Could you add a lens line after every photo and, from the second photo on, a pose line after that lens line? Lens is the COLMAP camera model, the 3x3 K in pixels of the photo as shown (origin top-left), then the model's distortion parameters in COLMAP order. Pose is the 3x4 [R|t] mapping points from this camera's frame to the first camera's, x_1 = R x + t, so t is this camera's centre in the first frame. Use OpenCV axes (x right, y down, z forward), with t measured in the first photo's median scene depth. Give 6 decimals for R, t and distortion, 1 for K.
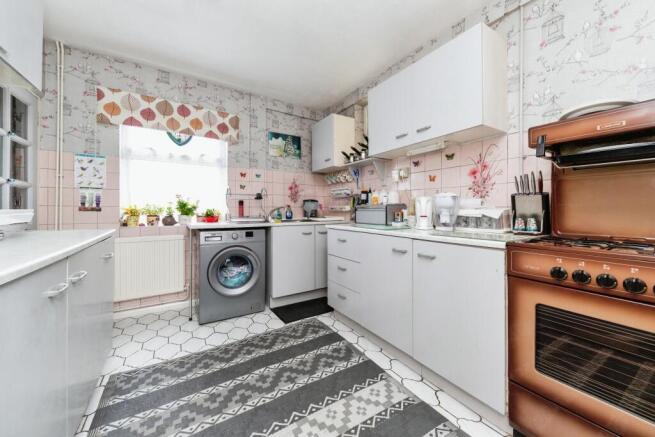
lens RADIAL K [[261.1, 0, 330.1], [0, 261.1, 213.4], [0, 0, 1]] dist [0.005341, -0.002765]
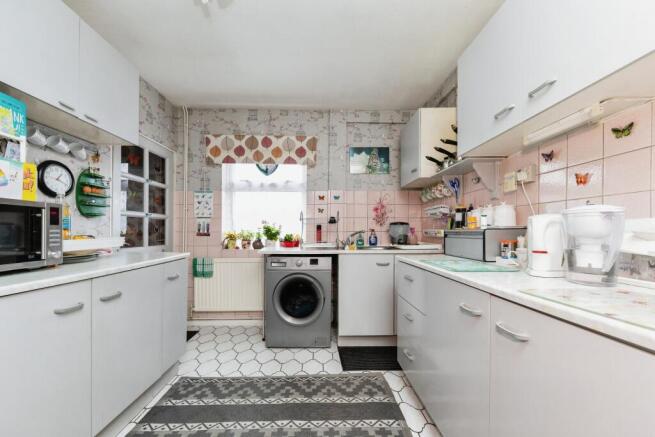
lens RADIAL K [[261.1, 0, 316.9], [0, 261.1, 235.6], [0, 0, 1]] dist [0.005341, -0.002765]
pose [[0.834120, 0.006673, -0.551543, 0.214555], [-0.004474, 0.999976, 0.005331, -0.018614], [0.551565, -0.001979, 0.834129, 0.238542]]
